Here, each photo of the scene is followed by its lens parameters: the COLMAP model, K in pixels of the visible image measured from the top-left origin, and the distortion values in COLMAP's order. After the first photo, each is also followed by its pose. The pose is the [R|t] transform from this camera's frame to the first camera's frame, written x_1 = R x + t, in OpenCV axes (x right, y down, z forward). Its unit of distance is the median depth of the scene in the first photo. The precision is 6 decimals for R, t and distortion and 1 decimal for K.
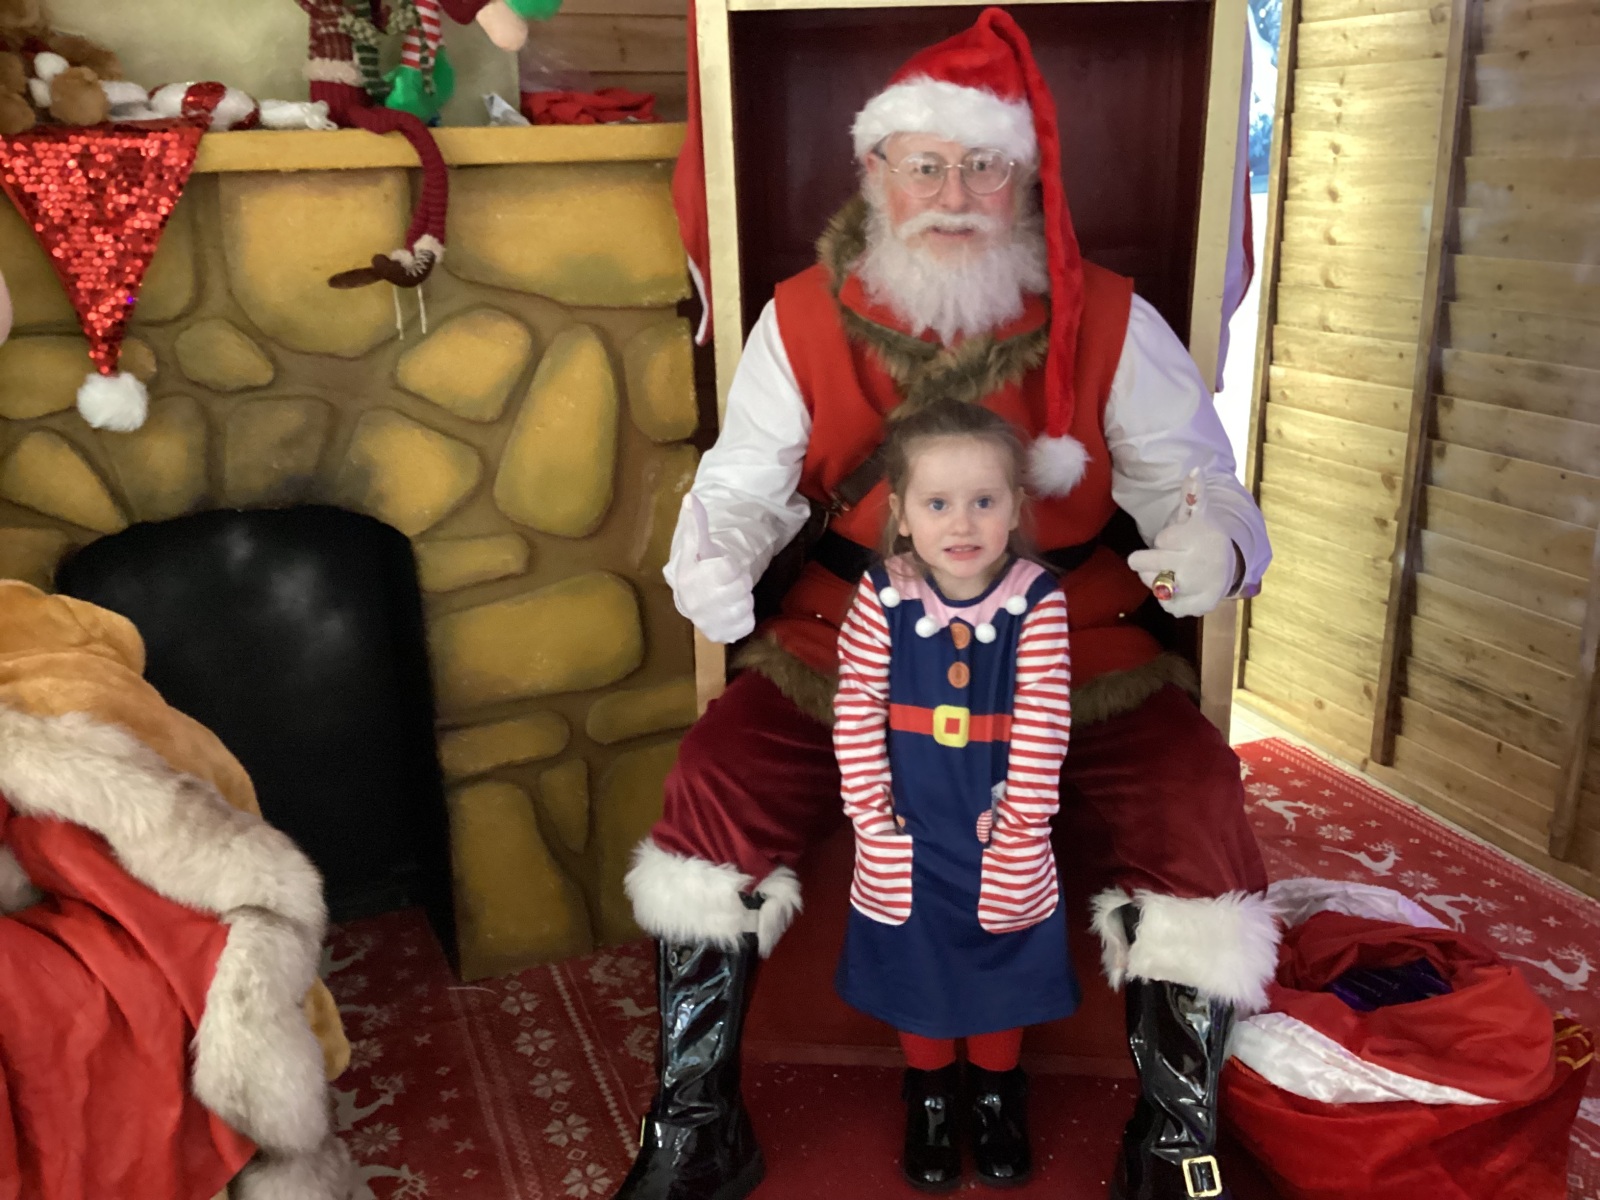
lens RADIAL K [[1460.2, 0, 795.9], [0, 1460.2, 602.5], [0, 0, 1]] dist [0.087490, -0.200775]
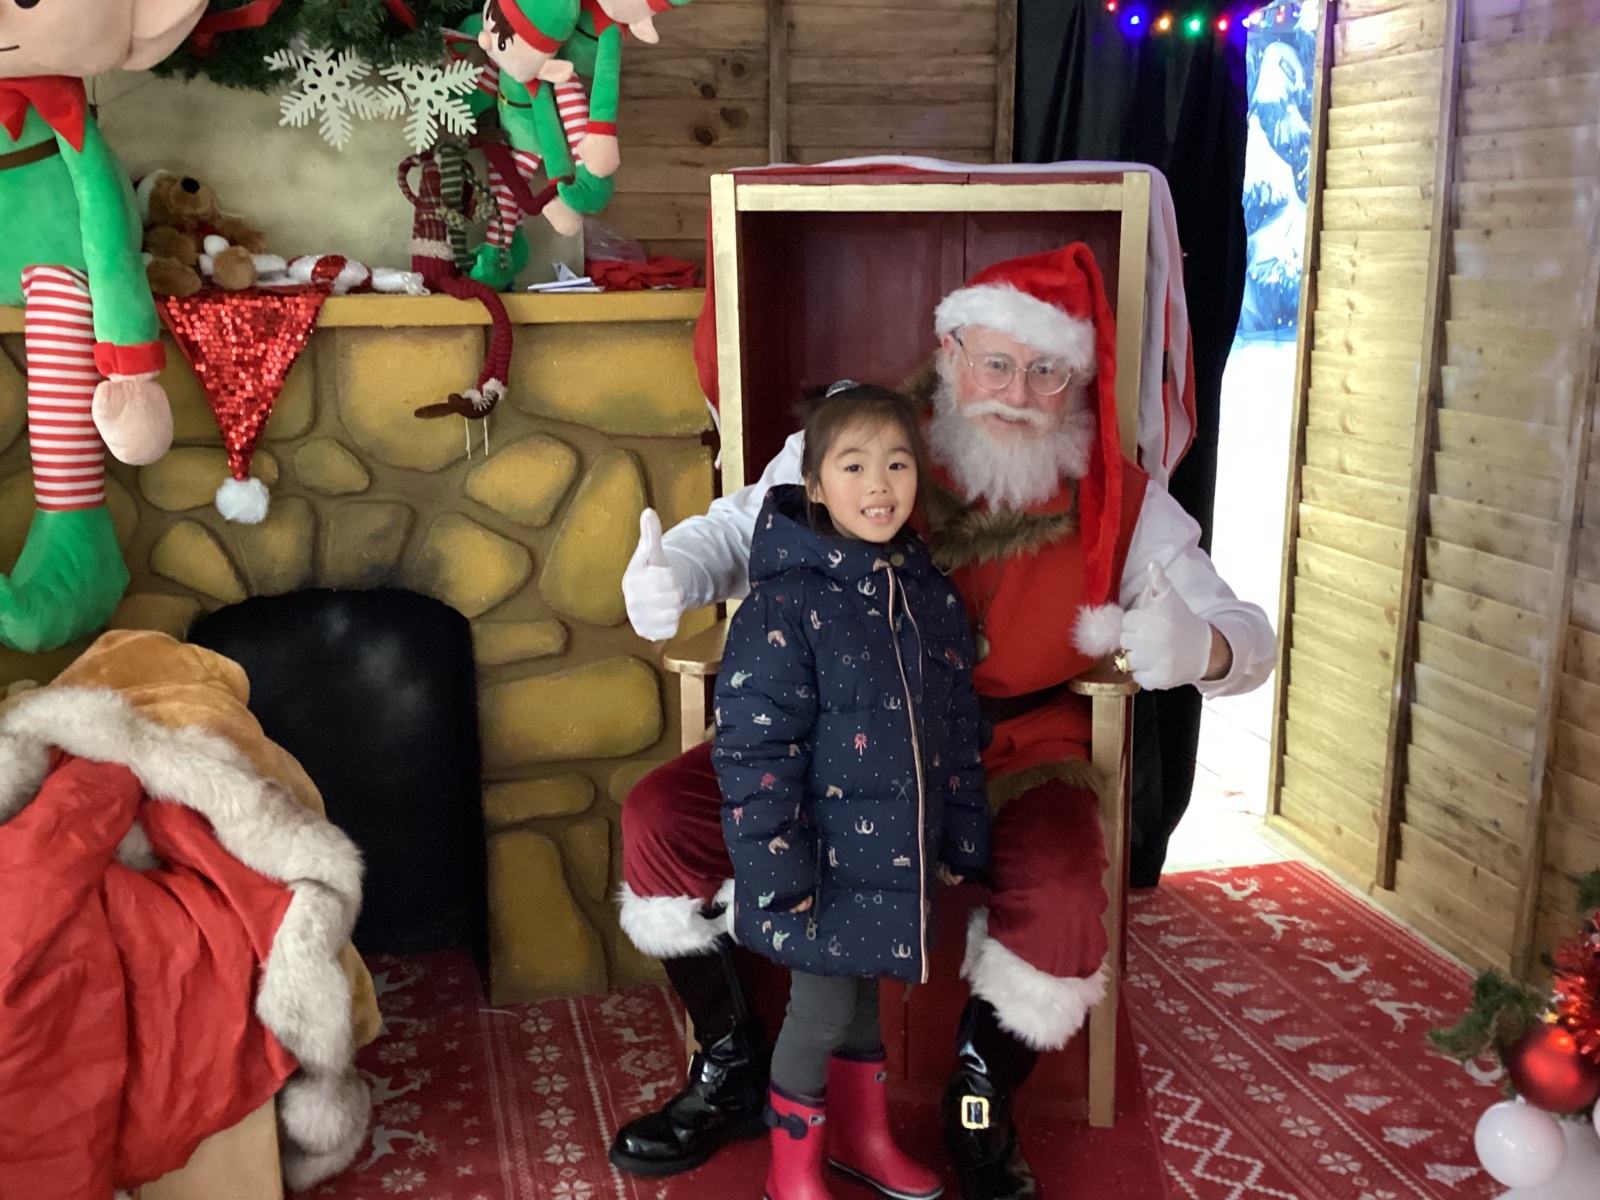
lens RADIAL K [[1681.3, 0, 800.8], [0, 1681.3, 603.3], [0, 0, 1]] dist [0.121840, -0.265407]
pose [[0.992157, 0.044602, -0.116769, 0.143130], [-0.054092, 0.995373, -0.079411, 0.032498], [0.112687, 0.085104, 0.989979, -0.294427]]
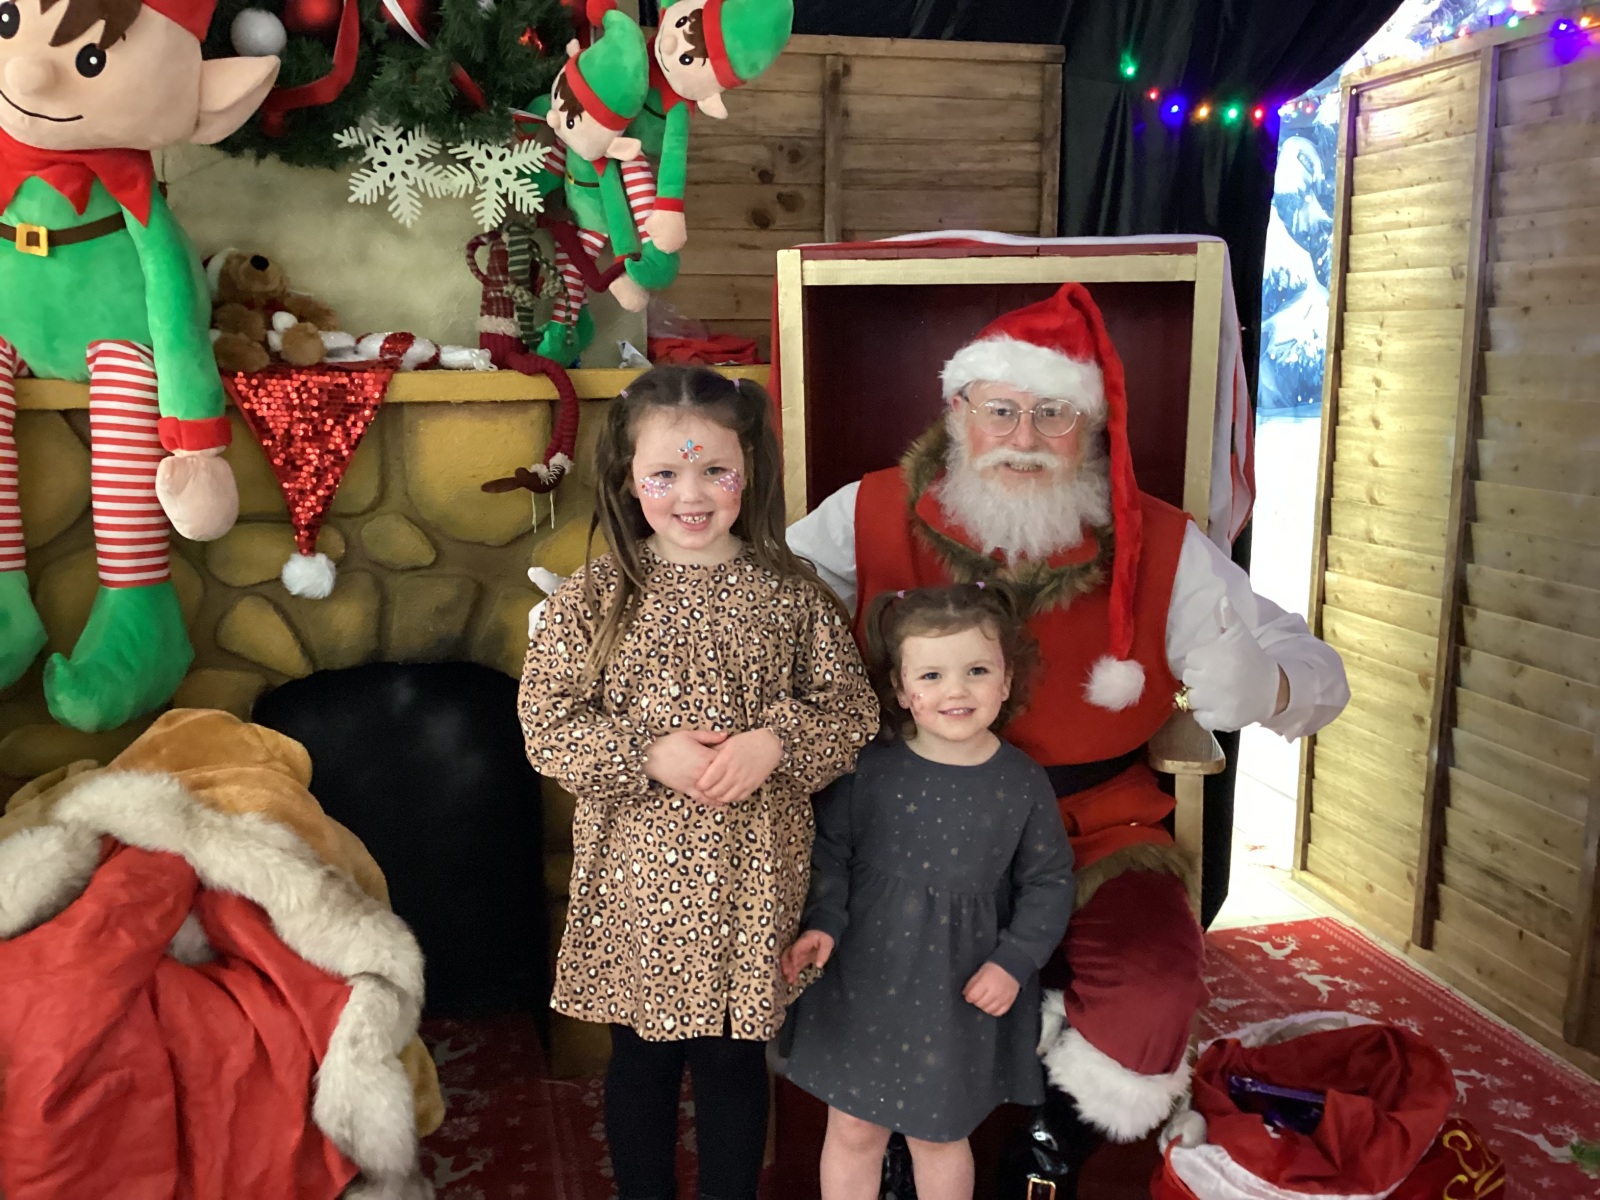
lens RADIAL K [[1448.2, 0, 800.6], [0, 1448.2, 601.3], [0, 0, 1]] dist [0.092003, -0.177228]
pose [[0.992034, 0.037483, -0.120261, 0.083592], [-0.051295, 0.992168, -0.113894, 0.006584], [0.115050, 0.119156, 0.986187, -0.146619]]
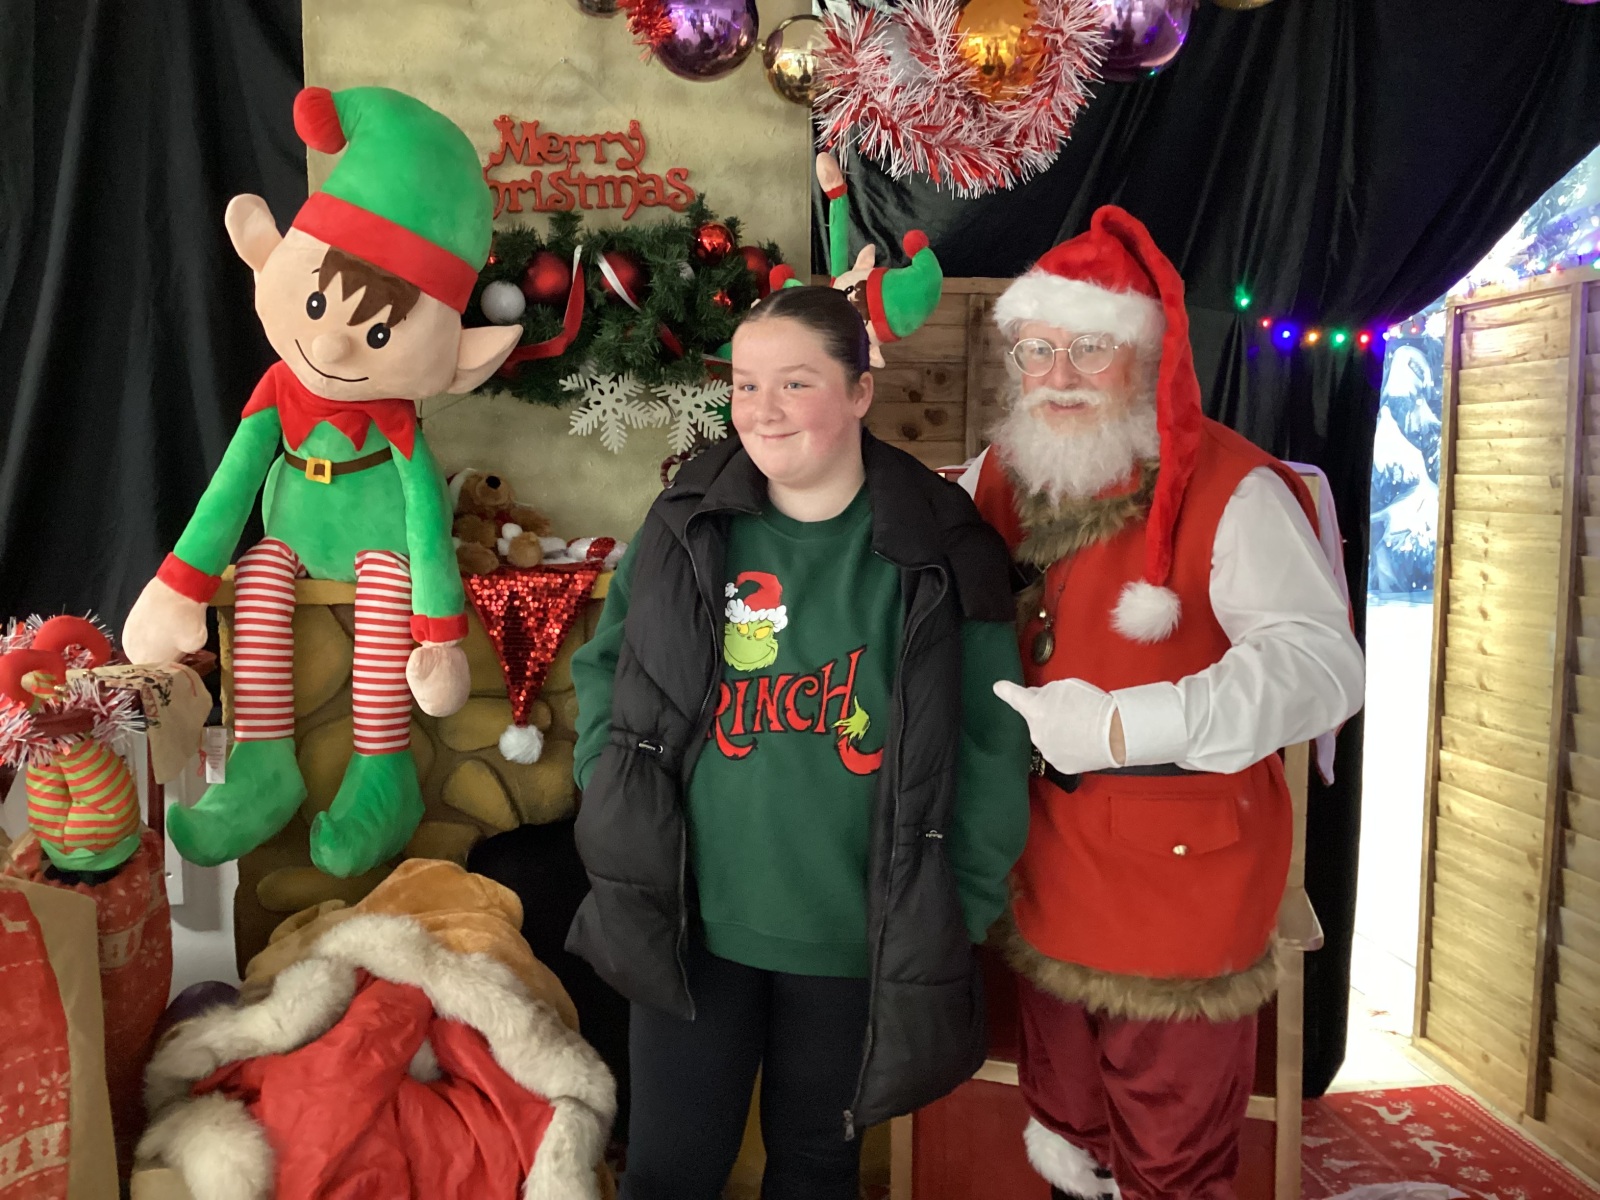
lens RADIAL K [[1443.9, 0, 805.4], [0, 1443.9, 602.8], [0, 0, 1]] dist [0.095802, -0.169096]
pose [[0.975716, 0.044050, -0.214563, 0.096841], [-0.086262, 0.977683, -0.191557, -0.013377], [0.201337, 0.205414, 0.957742, -0.287051]]
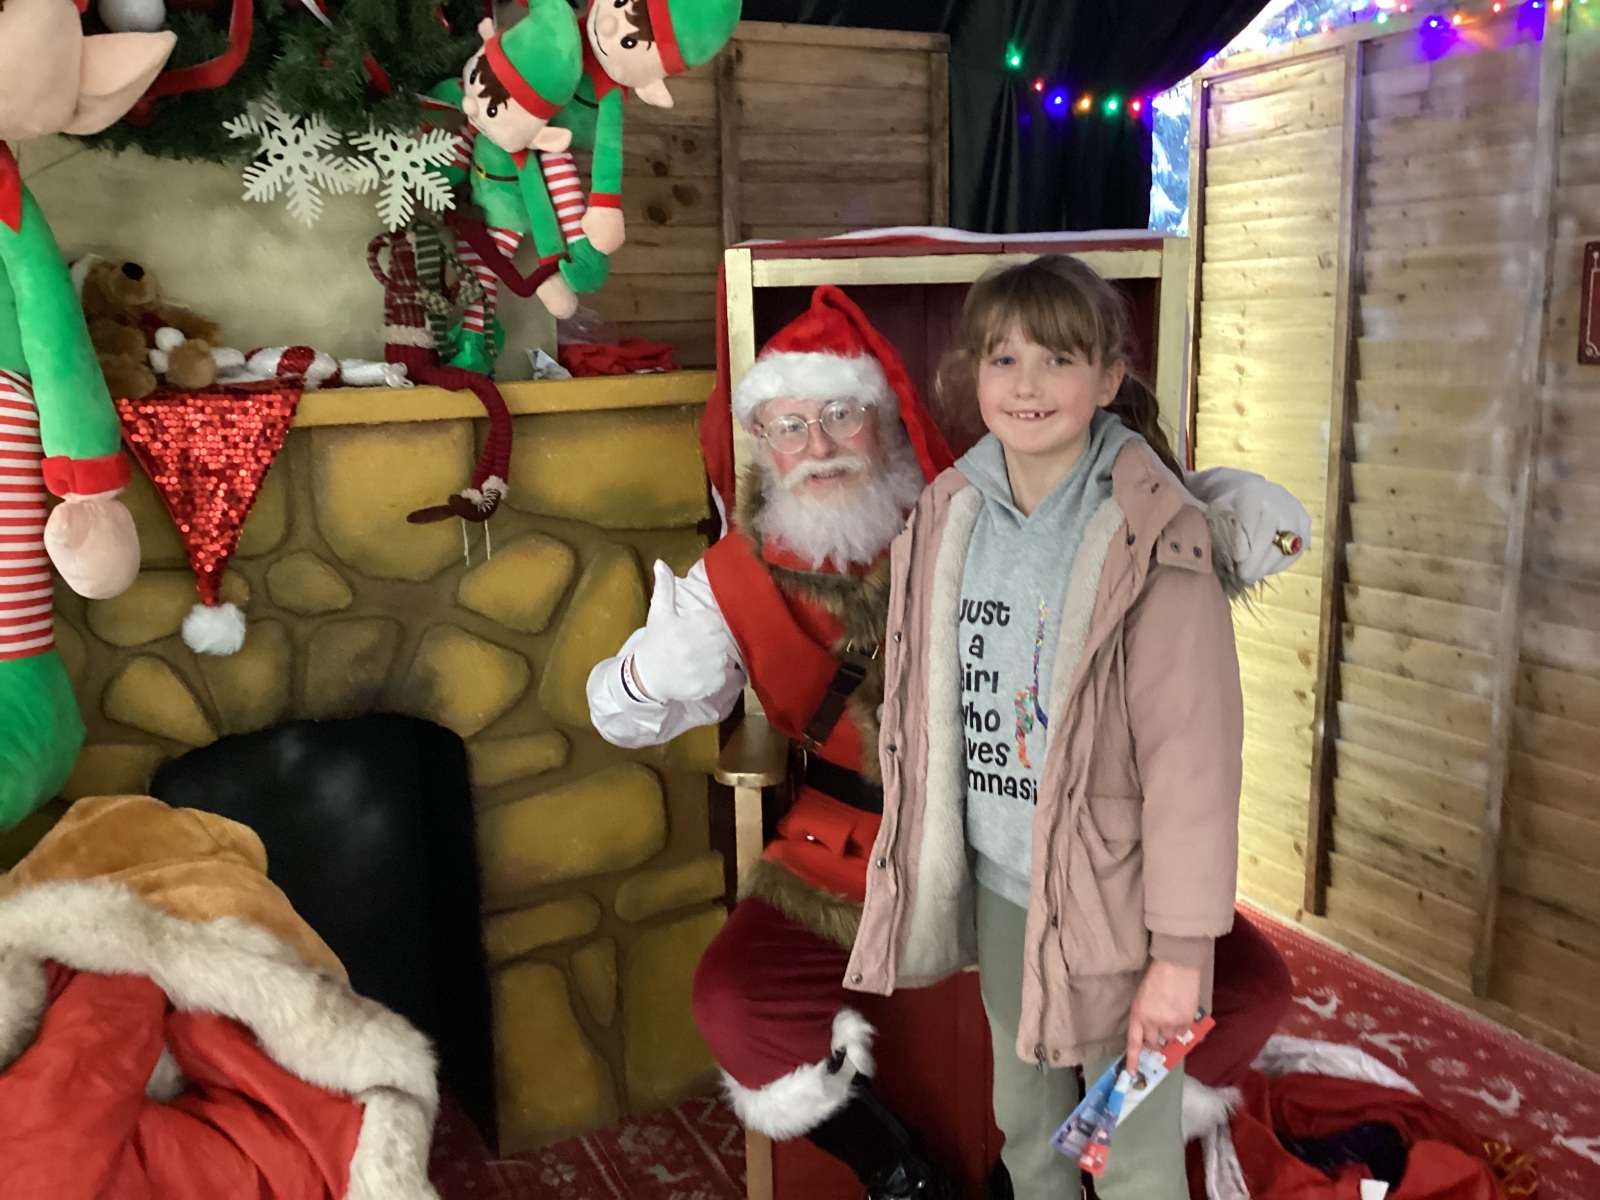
lens RADIAL K [[1450.7, 0, 795.9], [0, 1450.7, 601.0], [0, 0, 1]] dist [0.089509, -0.180082]
pose [[0.997080, -0.019757, 0.073766, -0.076910], [0.027679, 0.993768, -0.107979, -0.018373], [-0.071173, 0.109706, 0.991413, -0.097906]]
